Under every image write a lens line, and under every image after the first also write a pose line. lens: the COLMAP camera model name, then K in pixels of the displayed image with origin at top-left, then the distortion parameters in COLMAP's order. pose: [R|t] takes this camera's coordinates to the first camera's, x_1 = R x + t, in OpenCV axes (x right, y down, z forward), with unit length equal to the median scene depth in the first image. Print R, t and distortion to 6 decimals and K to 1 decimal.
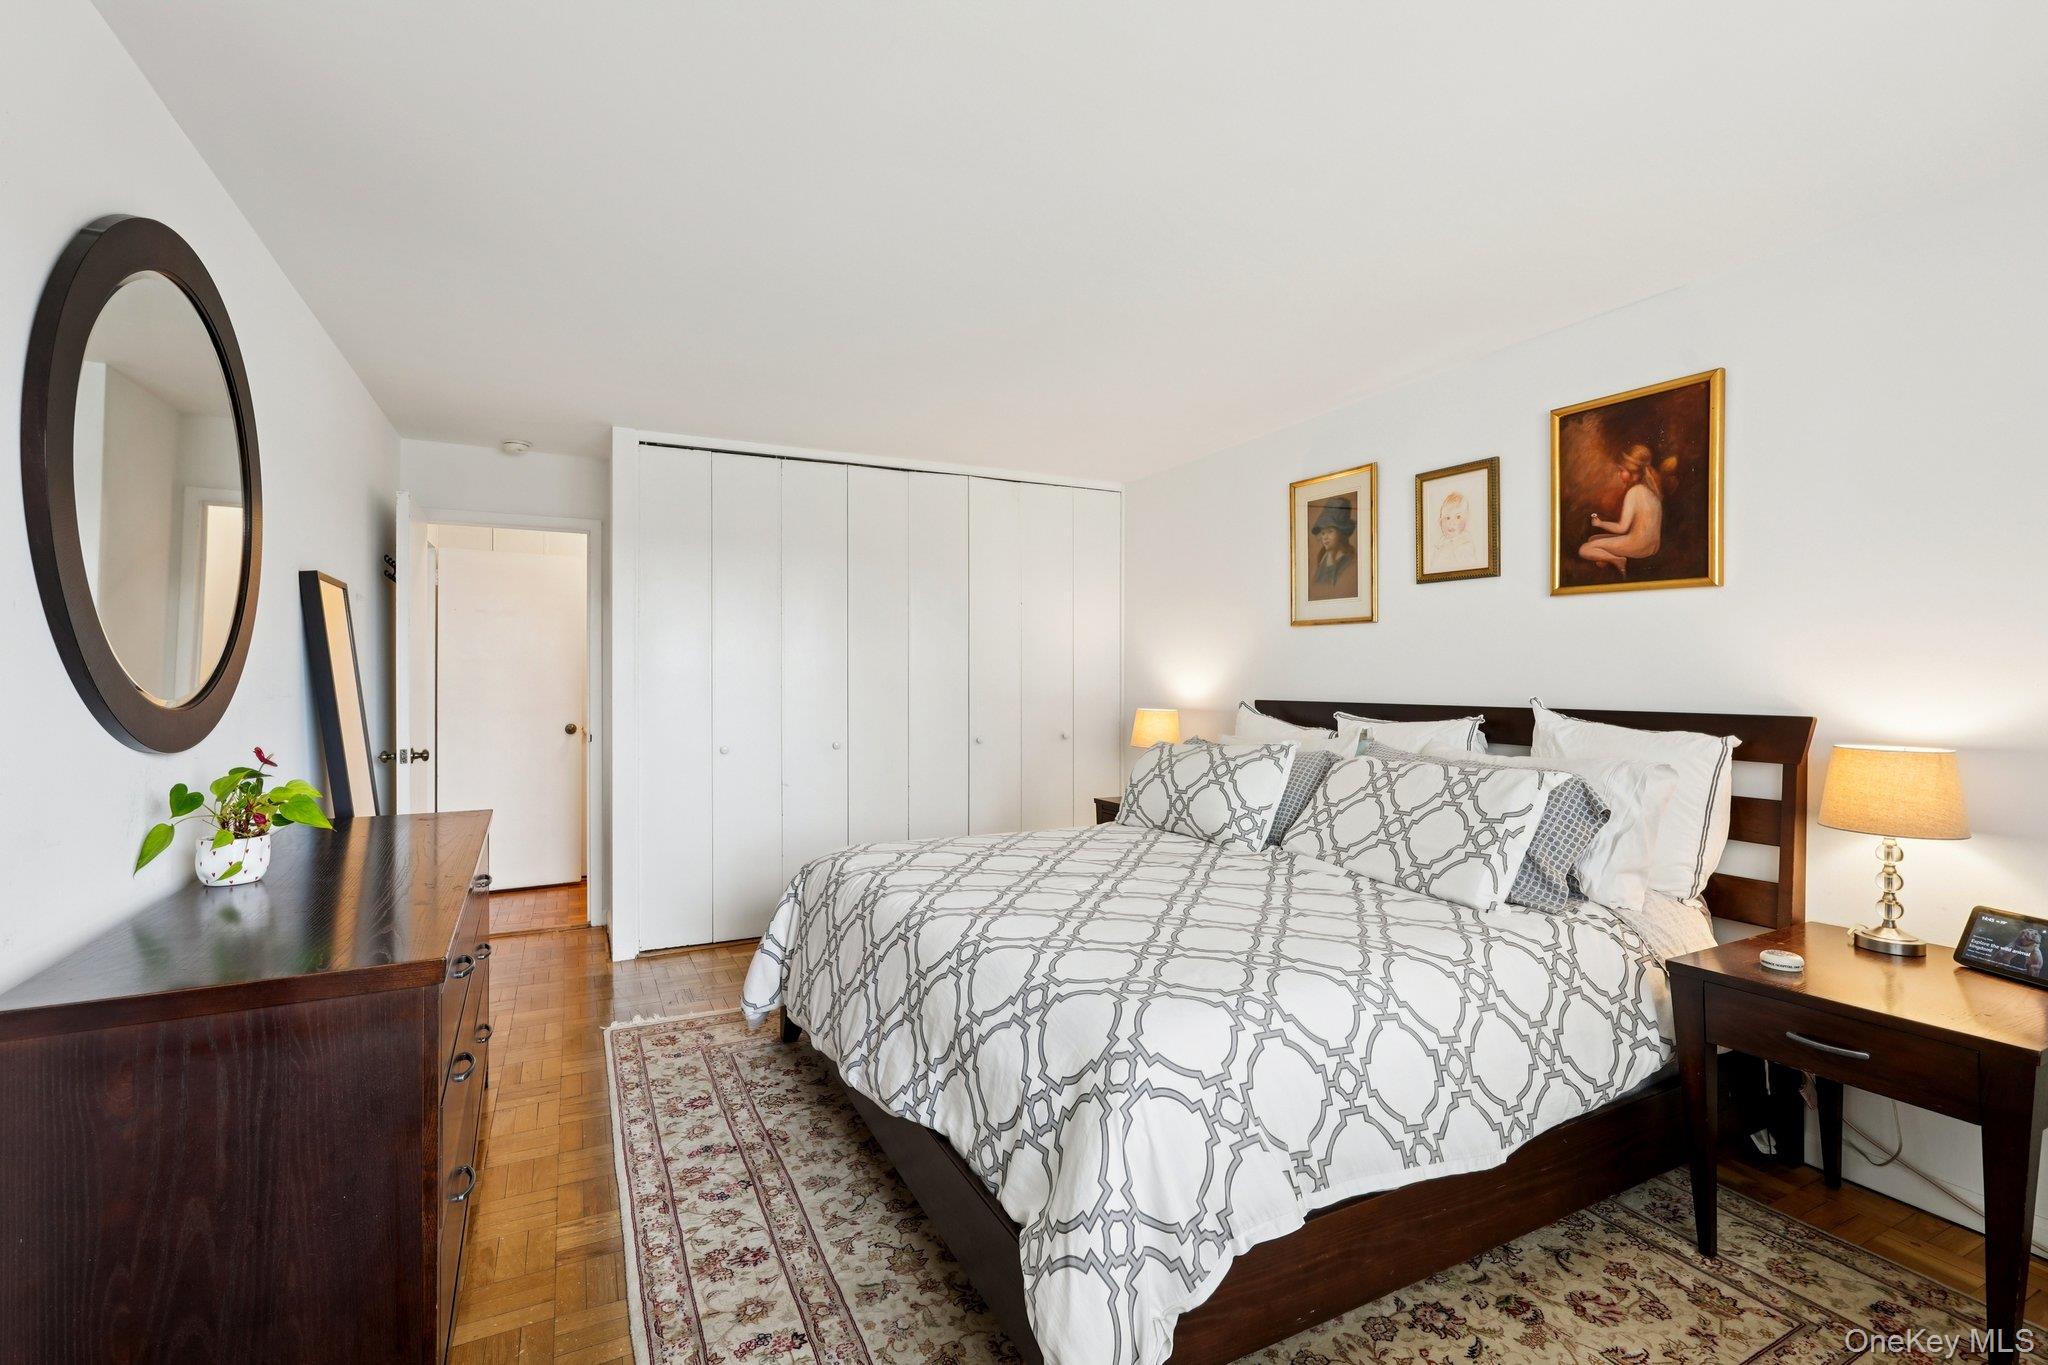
lens RADIAL K [[895.8, 0, 1024.0], [0, 895.8, 682.5], [0, 0, 1]] dist [-0.001185, 0.008099]
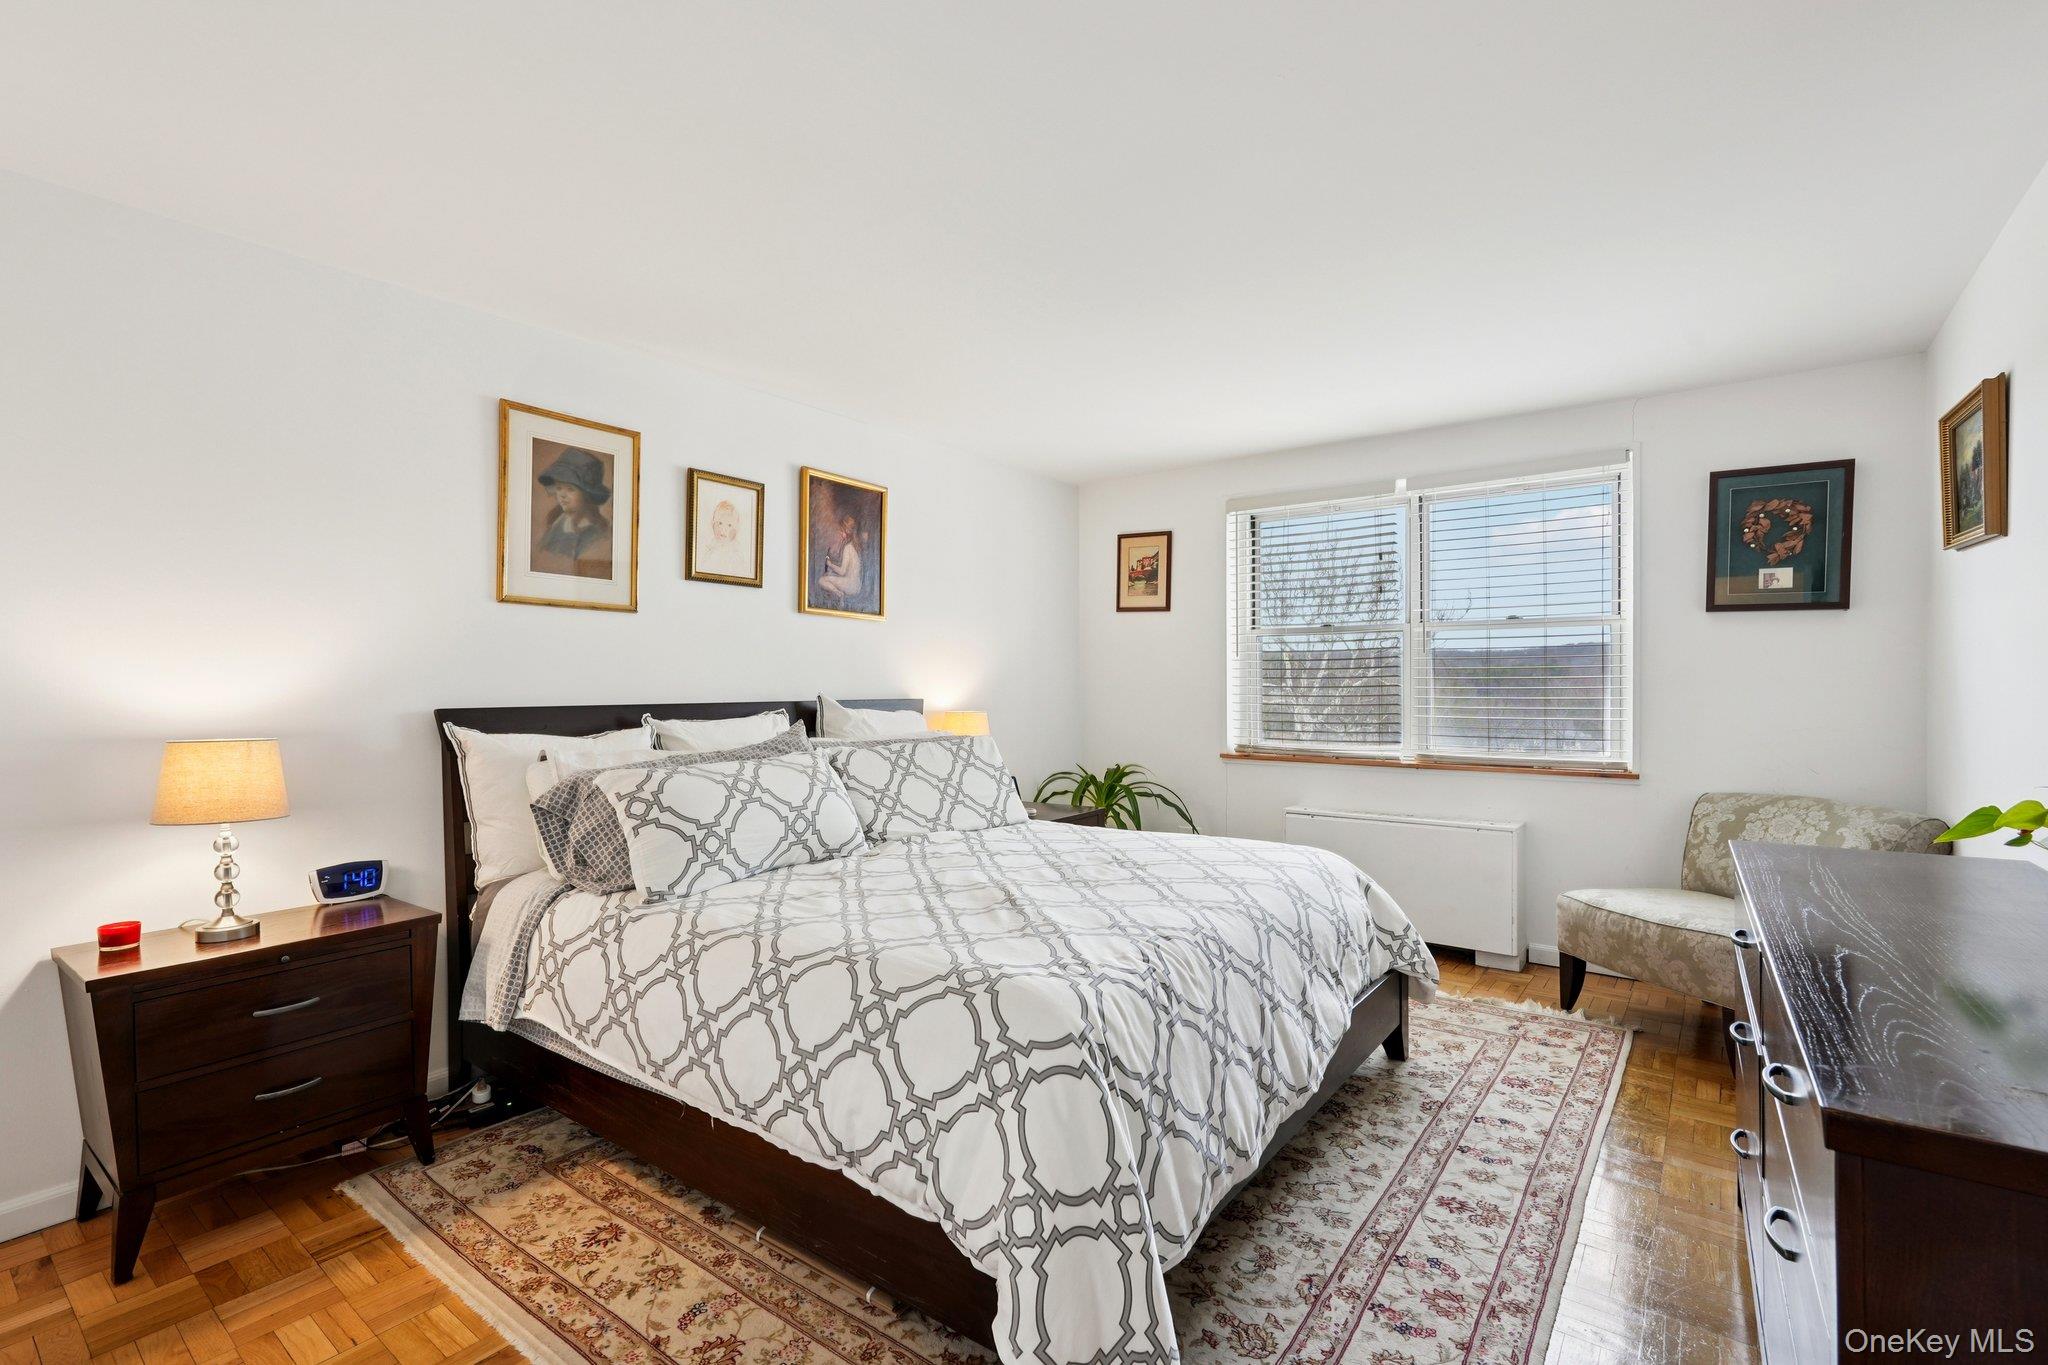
lens RADIAL K [[928.5, 0, 1010.1], [0, 928.5, 672.3], [0, 0, 1]] dist [0.002826, 0.000494]
pose [[-0.431818, 0.016924, 0.901802, -0.973566], [0.010700, 0.999850, -0.013641, 0.013308], [-0.901897, 0.003759, -0.431934, 1.748205]]
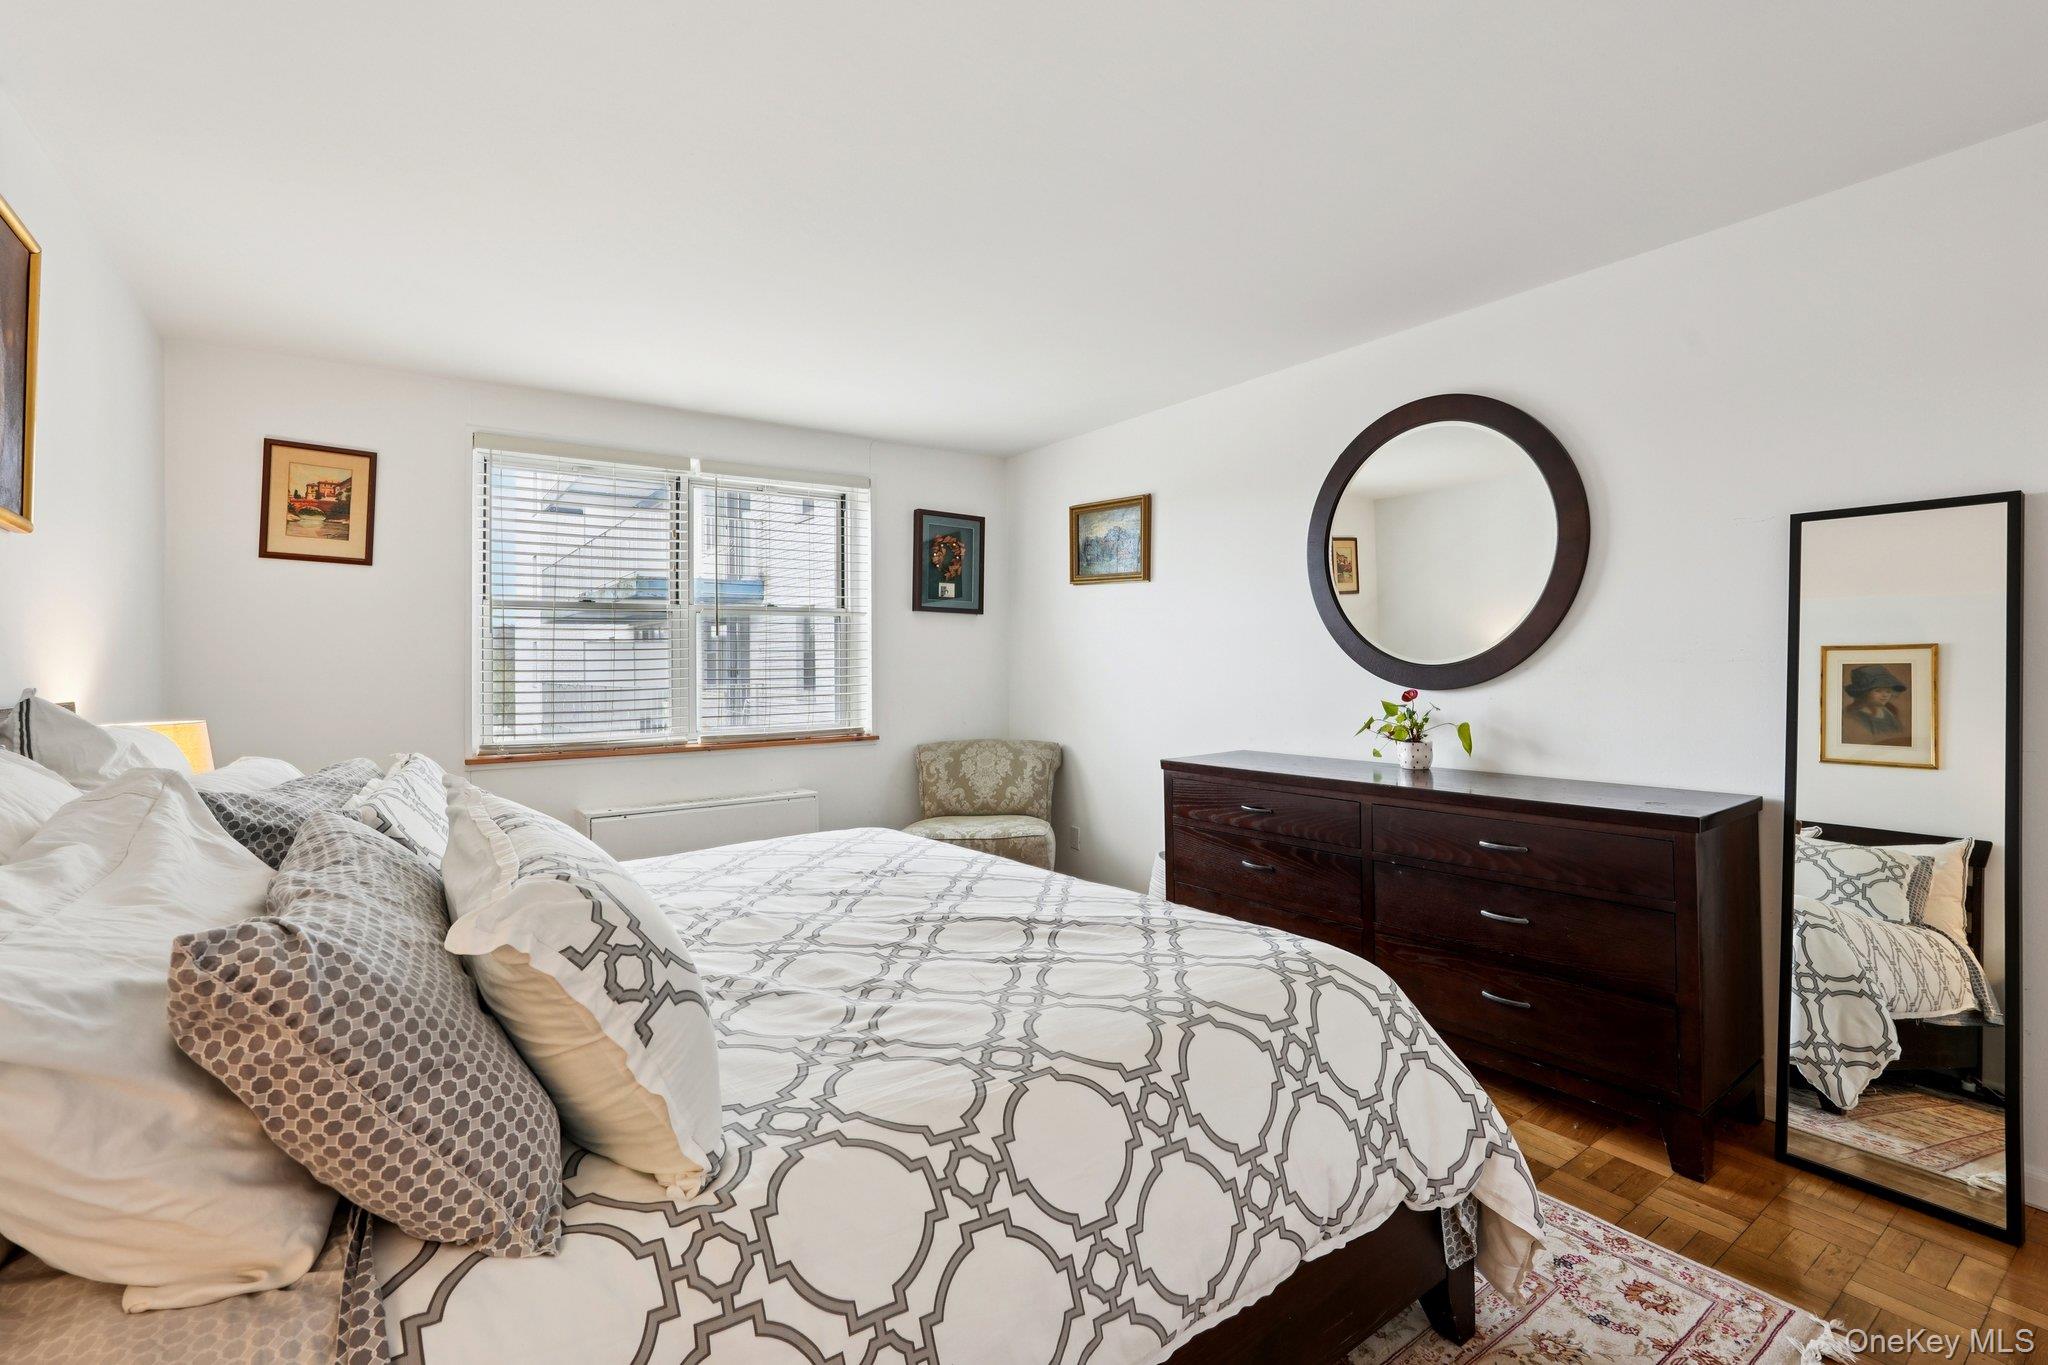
lens RADIAL K [[927.4, 0, 1024.3], [0, 927.4, 655.1], [0, 0, 1]] dist [-0.000082, 0.000039]
pose [[-0.989643, 0.008763, -0.143280, 0.022252], [0.007638, 0.999936, 0.008395, -0.013854], [0.143345, 0.007213, -0.989647, 2.160753]]
